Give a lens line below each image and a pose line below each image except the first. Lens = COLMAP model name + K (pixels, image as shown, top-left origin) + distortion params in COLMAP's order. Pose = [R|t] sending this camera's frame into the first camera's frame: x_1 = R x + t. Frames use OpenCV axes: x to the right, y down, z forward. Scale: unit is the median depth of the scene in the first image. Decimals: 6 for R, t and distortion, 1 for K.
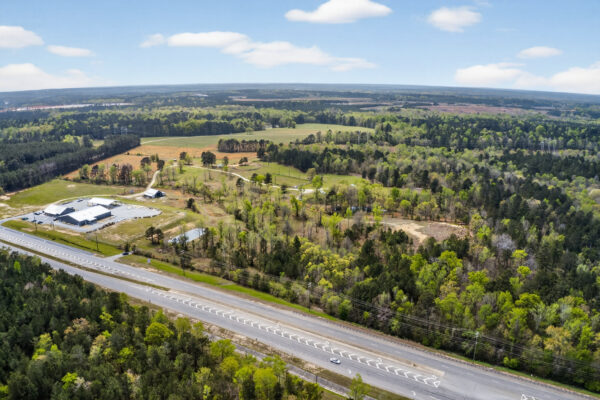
lens RADIAL K [[466.1, 0, 300.0], [0, 466.1, 200.0], [0, 0, 1]] dist [-0.191066, 0.012422]
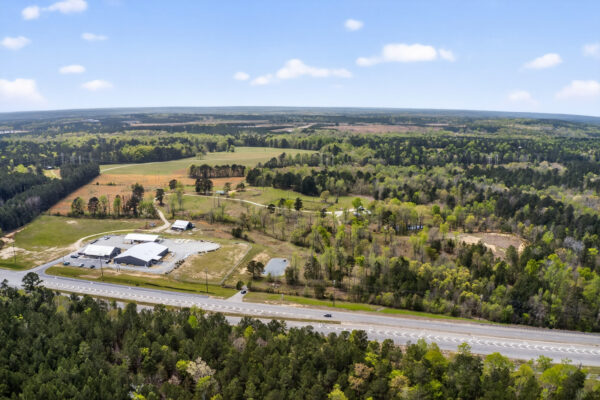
lens RADIAL K [[466.1, 0, 300.0], [0, 466.1, 200.0], [0, 0, 1]] dist [-0.191066, 0.012422]
pose [[0.962394, -0.050527, 0.266919, -0.286583], [0.063176, 0.997240, -0.039013, -0.011816], [-0.264211, 0.054409, 0.962929, 0.041322]]
